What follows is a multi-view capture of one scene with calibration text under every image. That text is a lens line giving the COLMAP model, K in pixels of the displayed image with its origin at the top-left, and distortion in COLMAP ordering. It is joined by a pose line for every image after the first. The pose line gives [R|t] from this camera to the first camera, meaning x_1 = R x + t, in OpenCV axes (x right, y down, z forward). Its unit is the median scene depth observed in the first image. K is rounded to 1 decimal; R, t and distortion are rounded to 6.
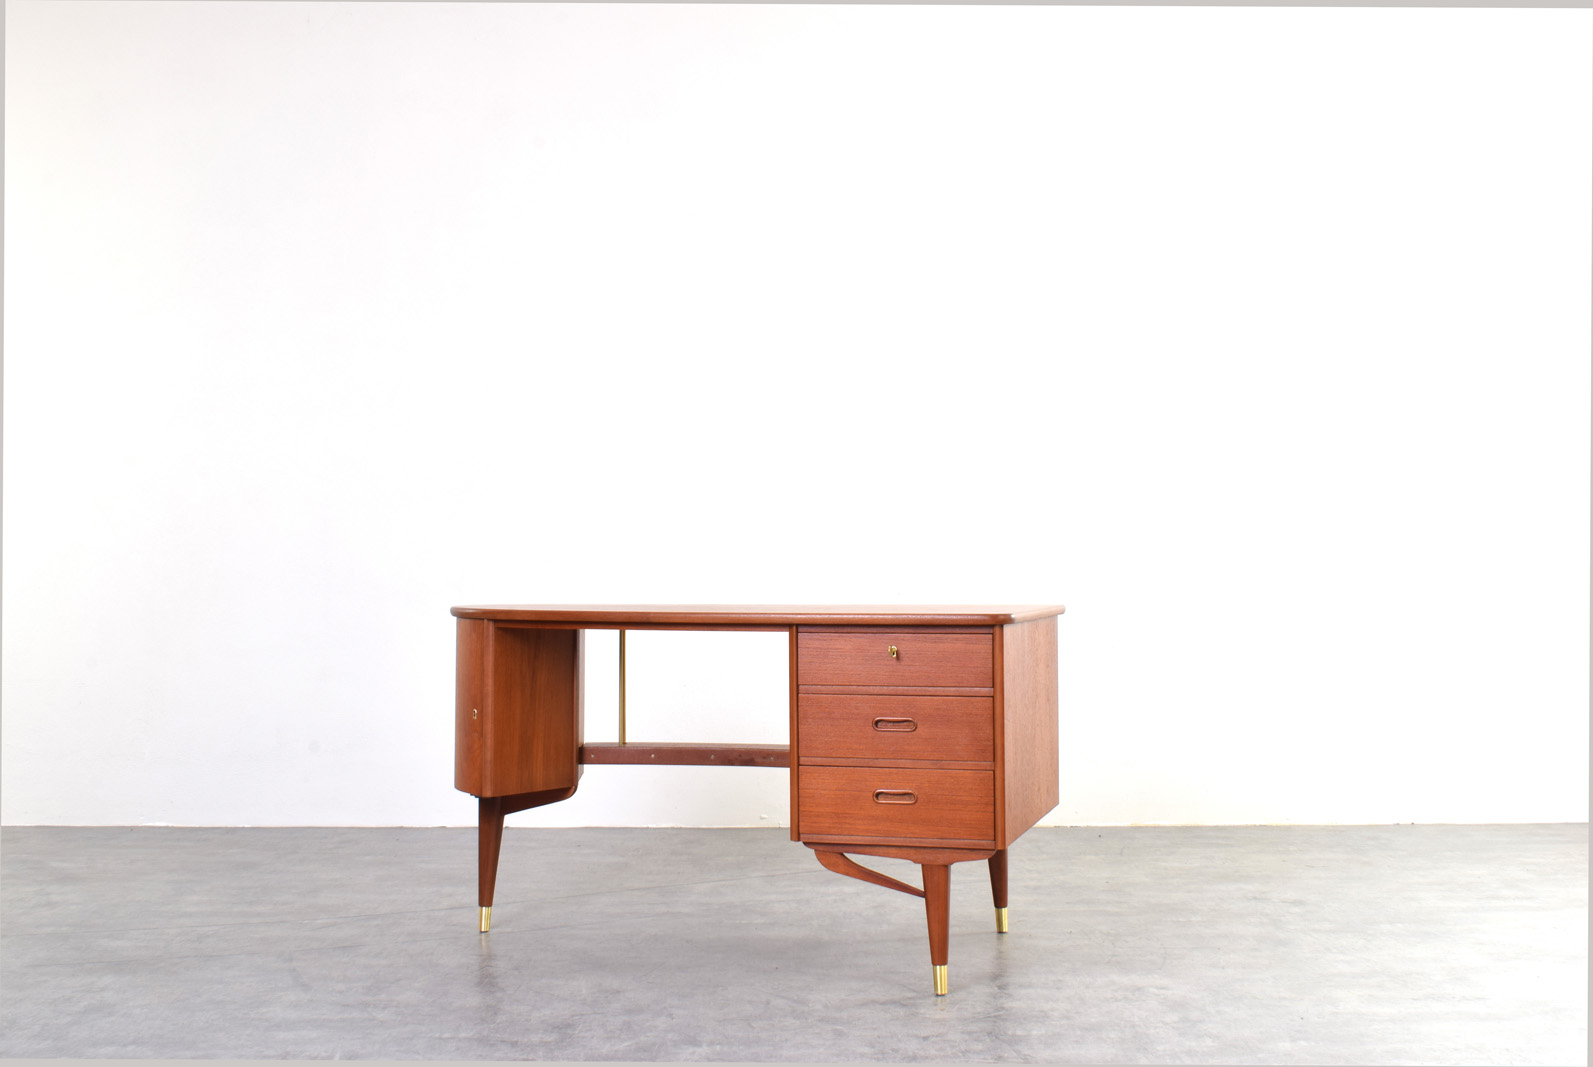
lens RADIAL K [[1950.6, 0, 805.5], [0, 1950.6, 524.0], [0, 0, 1]] dist [-0.109842, 0.000000]
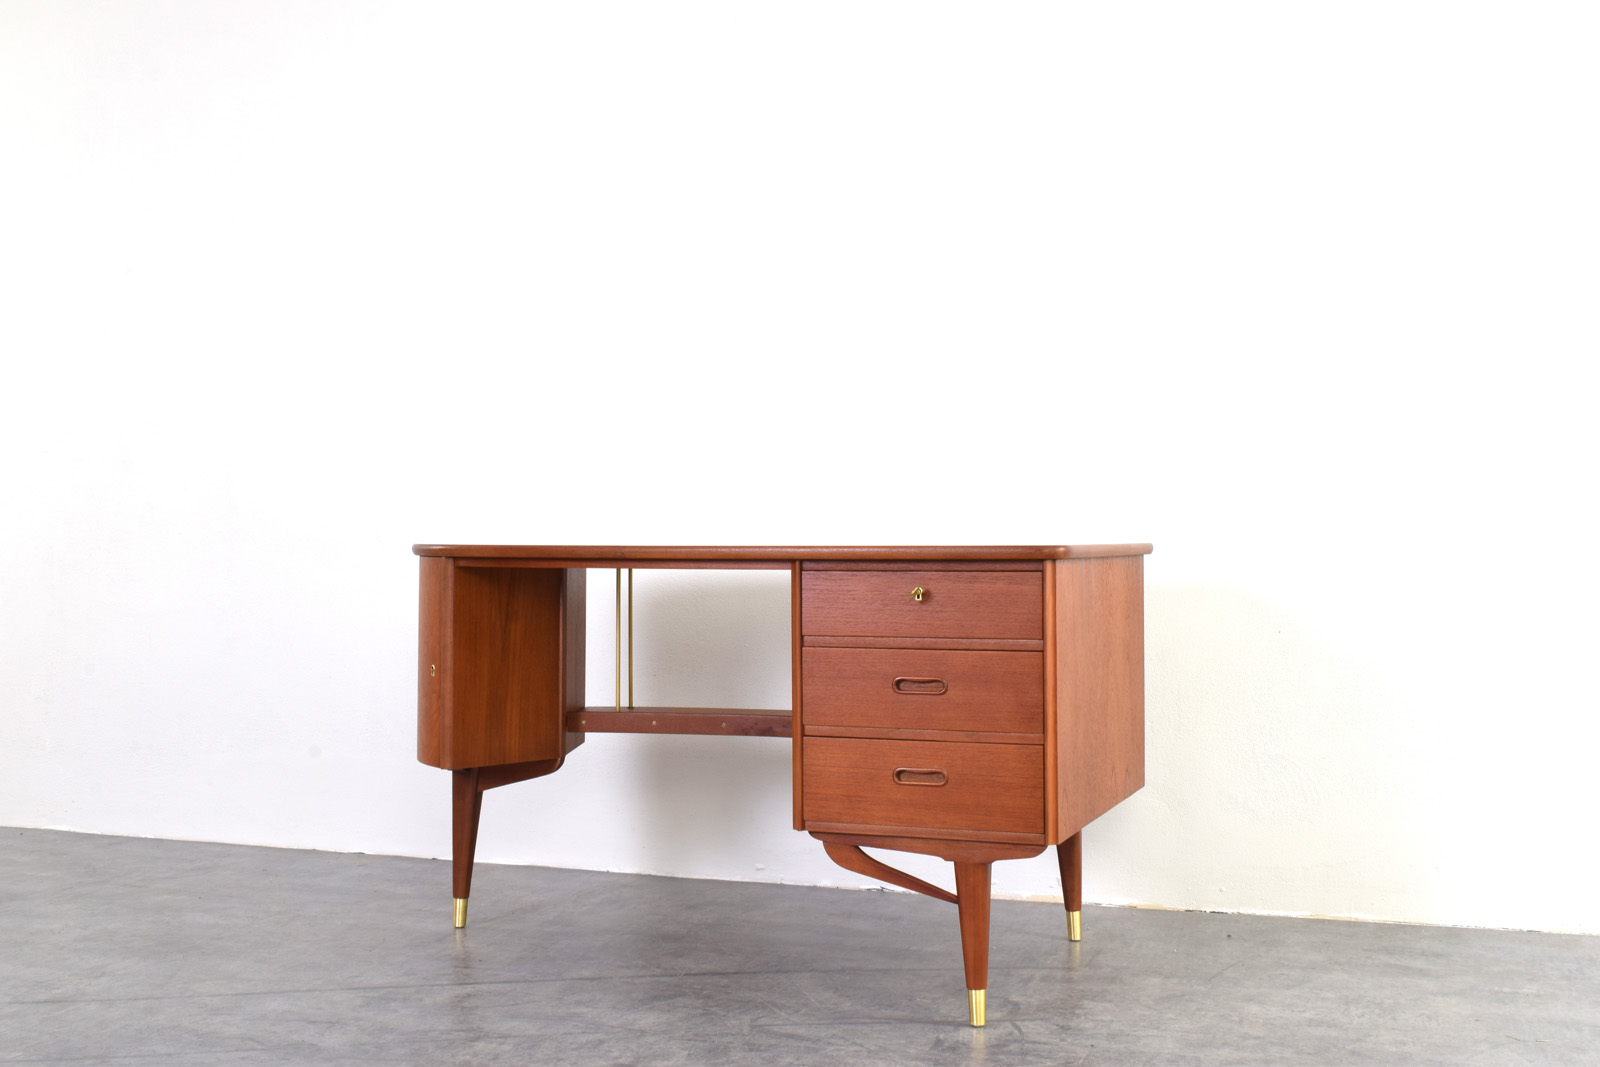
lens RADIAL K [[1924.9, 0, 799.4], [0, 1924.9, 547.1], [0, 0, 1]] dist [-0.096923, 0.000000]
pose [[0.995448, 0.001384, -0.095295, 0.070344], [0.001184, 0.999638, 0.026885, 0.024966], [0.095297, -0.026875, 0.995086, 0.213393]]
